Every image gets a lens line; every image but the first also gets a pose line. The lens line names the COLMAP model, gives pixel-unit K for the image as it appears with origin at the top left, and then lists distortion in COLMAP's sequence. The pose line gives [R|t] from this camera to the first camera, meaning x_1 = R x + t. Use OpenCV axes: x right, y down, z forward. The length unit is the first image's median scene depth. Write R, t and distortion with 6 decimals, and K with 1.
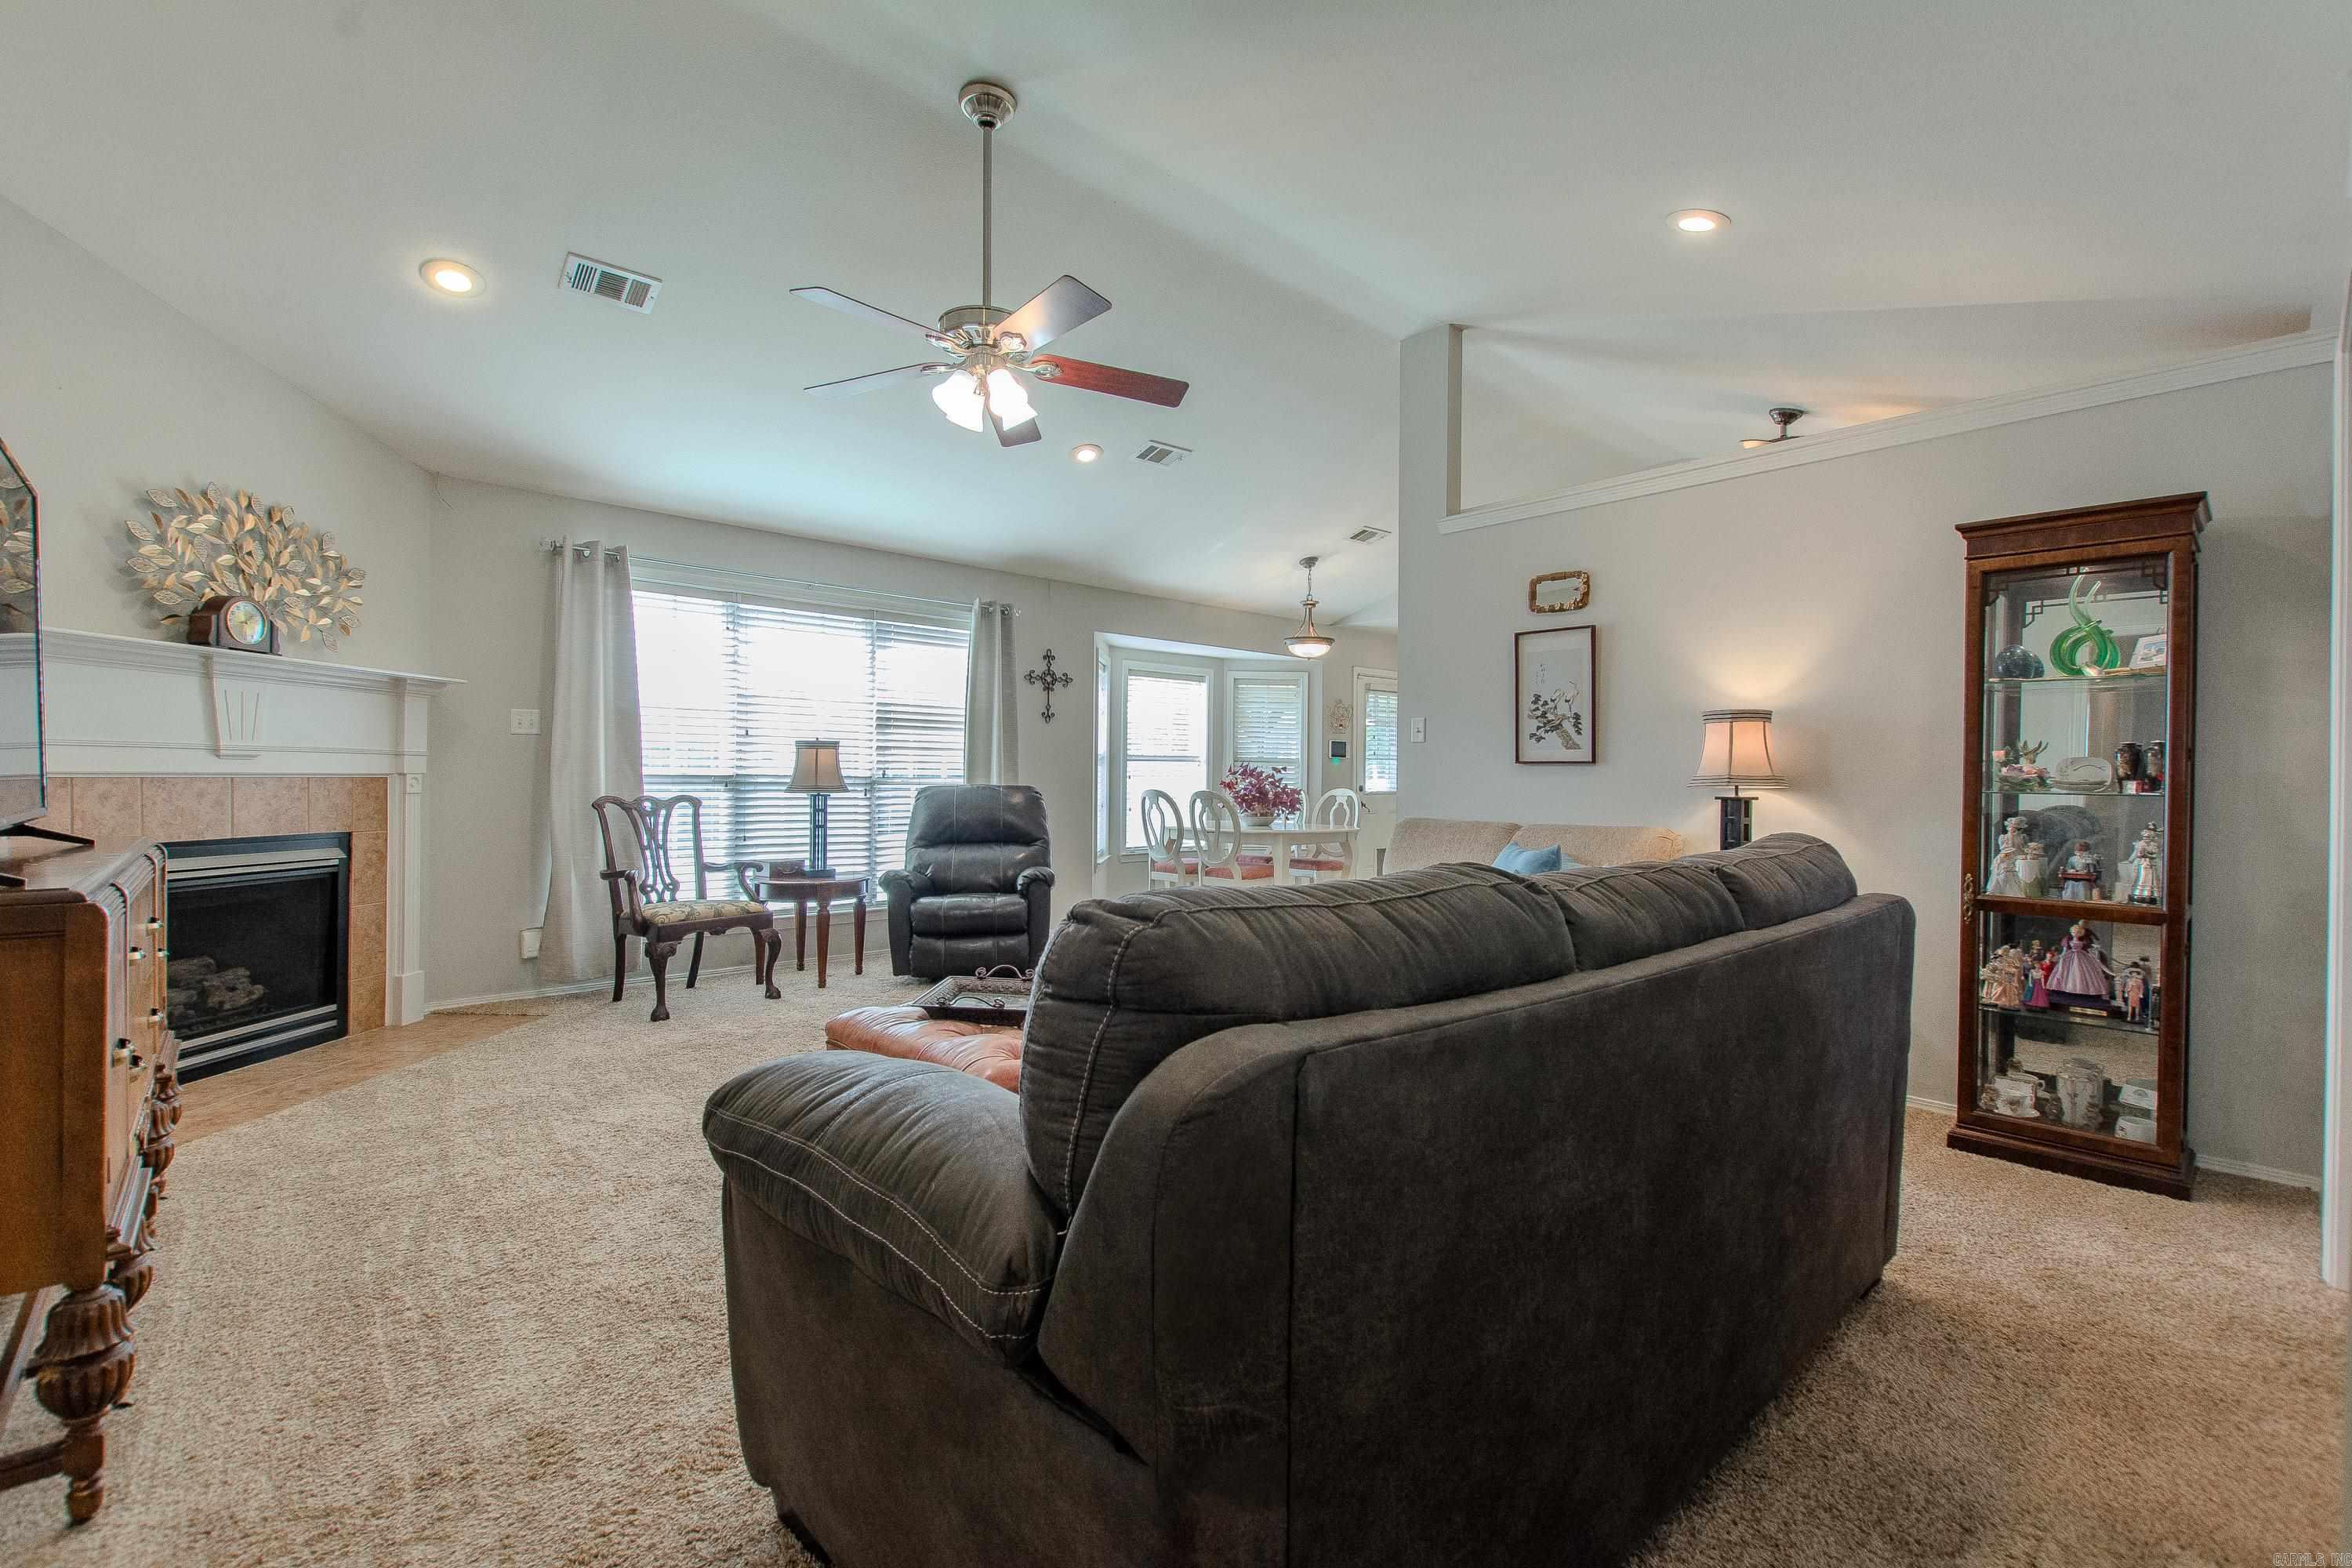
lens RADIAL K [[1020.3, 0, 1183.6], [0, 1020.3, 779.4], [0, 0, 1]] dist [0.003875, -0.001711]
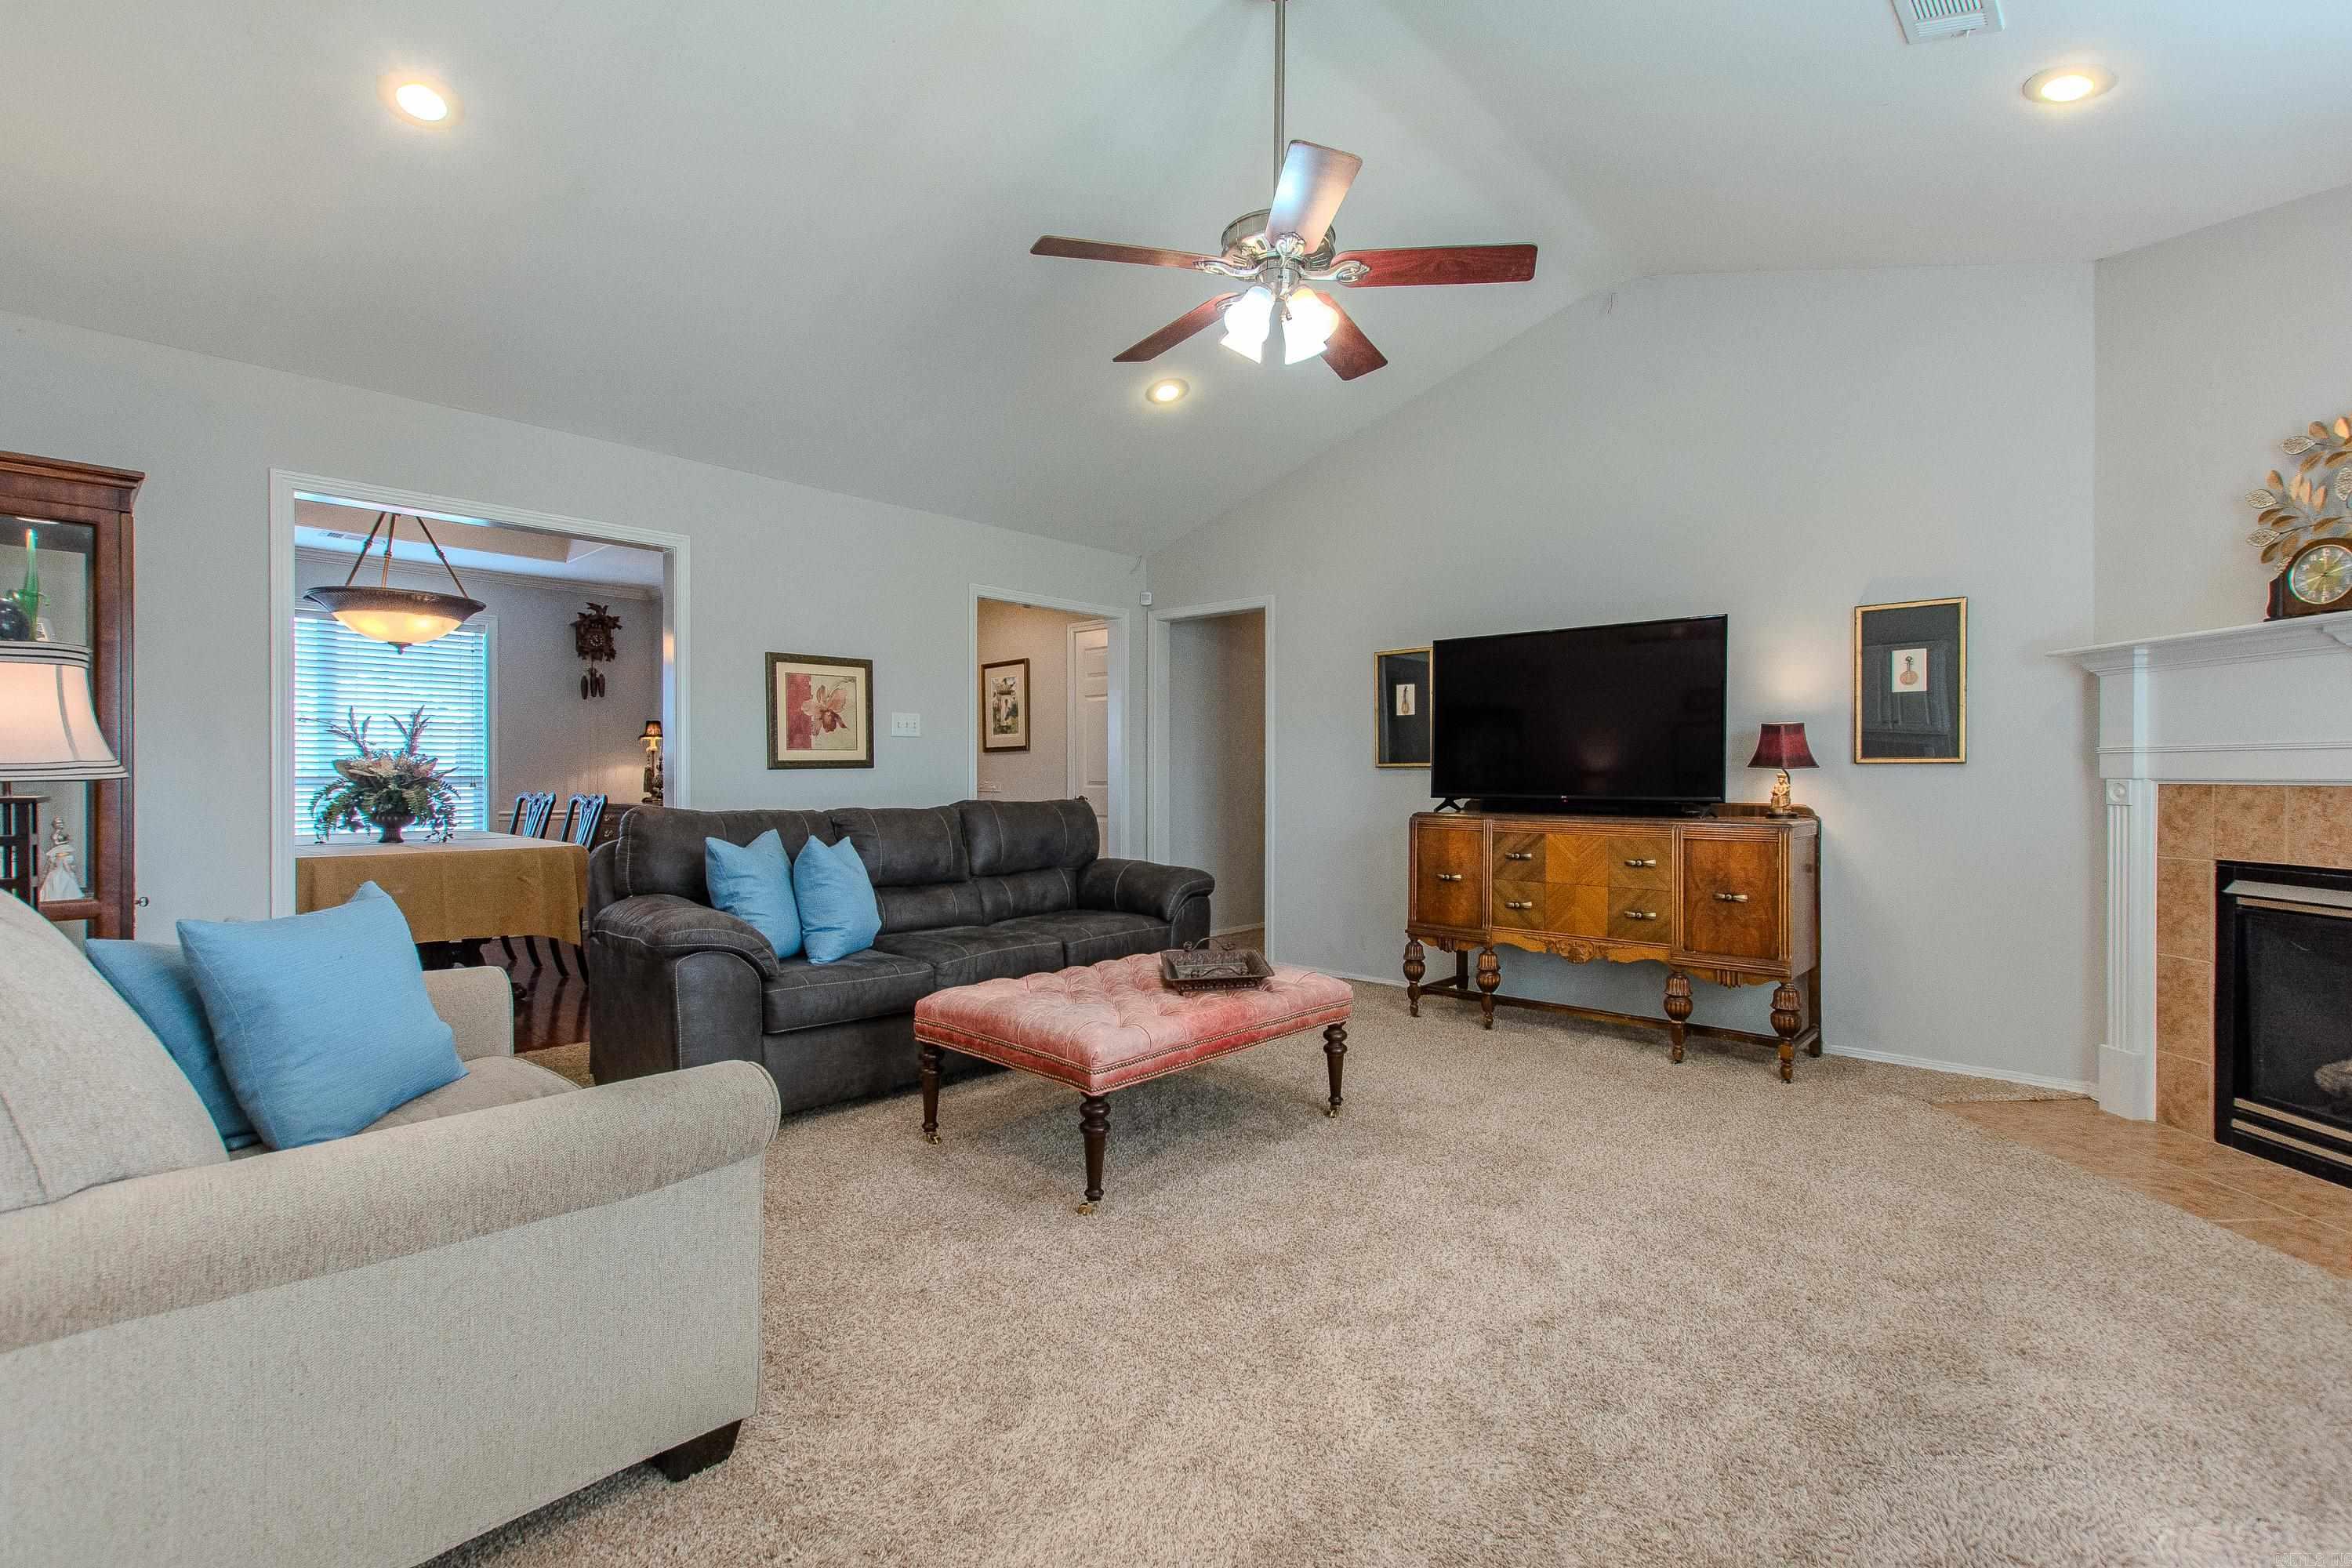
lens RADIAL K [[1043.1, 0, 1199.2], [0, 1043.1, 778.1], [0, 0, 1]] dist [0.002615, -0.000987]
pose [[-0.994953, -0.009739, -0.099867, -0.033489], [-0.010208, 0.999939, 0.004189, -0.002039], [0.099820, 0.005187, -0.994992, 1.349615]]
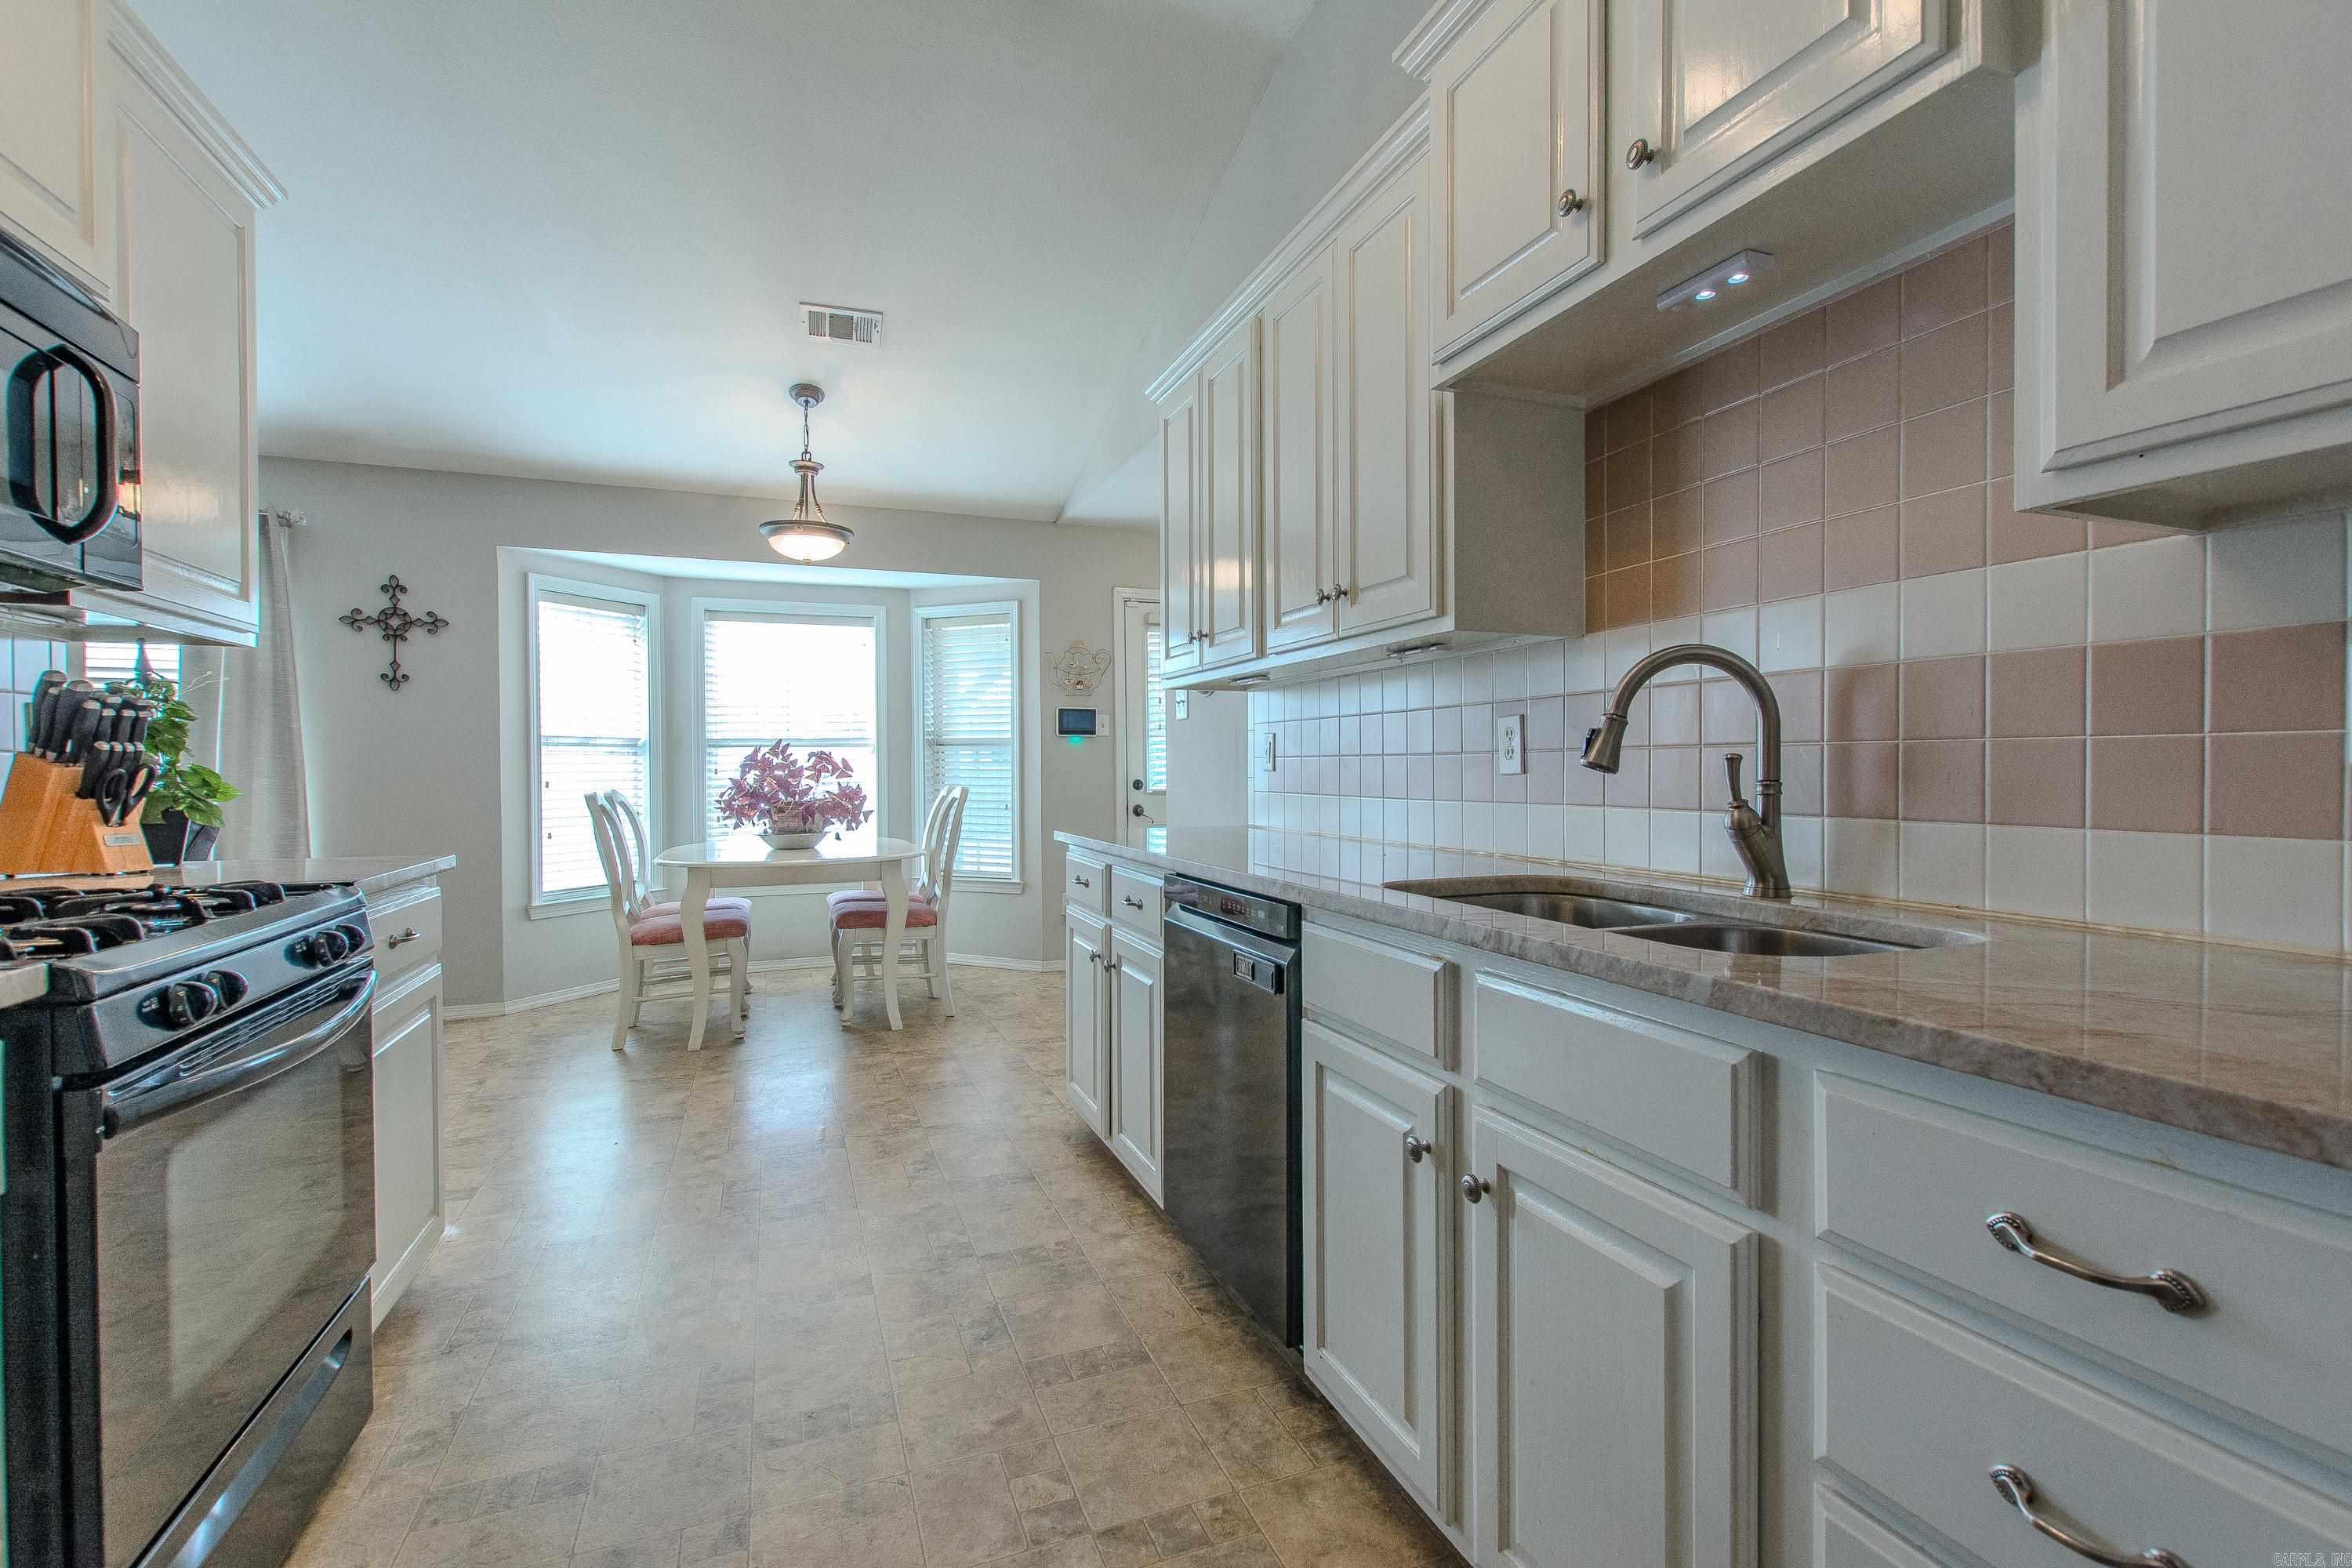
lens RADIAL K [[1020.3, 0, 1183.6], [0, 1020.3, 779.4], [0, 0, 1]] dist [0.003875, -0.001711]
pose [[0.933408, -0.011703, -0.358626, 0.872317], [0.014467, 0.999883, 0.005026, 0.007444], [0.358525, -0.009880, 0.933468, 0.892551]]
